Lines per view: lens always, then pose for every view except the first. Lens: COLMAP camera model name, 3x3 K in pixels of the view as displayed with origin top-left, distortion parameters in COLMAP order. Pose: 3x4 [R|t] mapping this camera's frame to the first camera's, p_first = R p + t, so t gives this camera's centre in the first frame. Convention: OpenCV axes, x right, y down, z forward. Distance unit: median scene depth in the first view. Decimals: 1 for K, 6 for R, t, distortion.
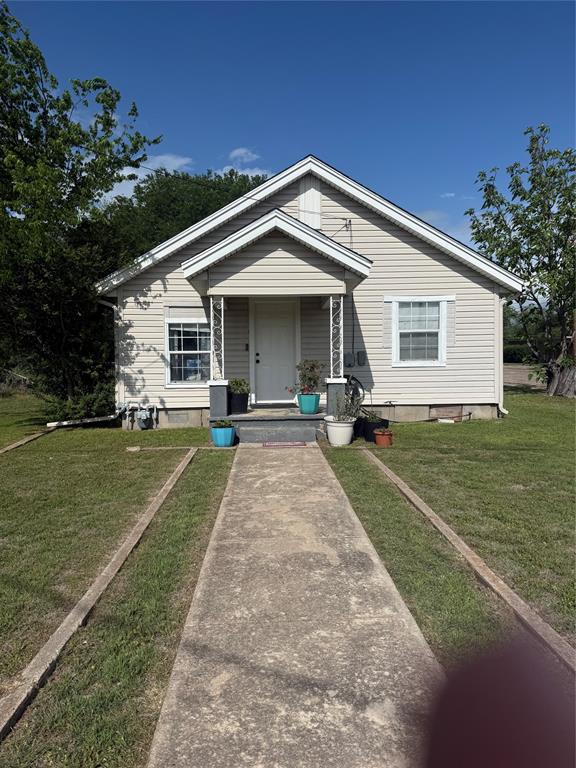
lens RADIAL K [[527.3, 0, 288.0], [0, 527.3, 384.0], [0, 0, 1]] dist [0.185729, -0.409124]
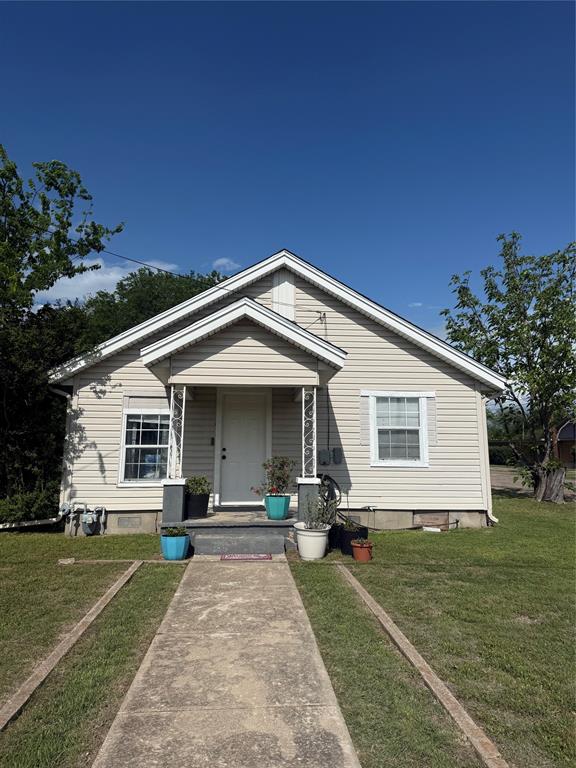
lens RADIAL K [[518.3, 0, 286.0], [0, 518.3, 379.8], [0, 0, 1]] dist [0.104633, -0.131635]
pose [[0.999407, 0.021463, 0.026939, 0.023469], [-0.015951, 0.981597, -0.190297, -0.005613], [-0.030527, 0.189754, 0.981357, 0.098756]]
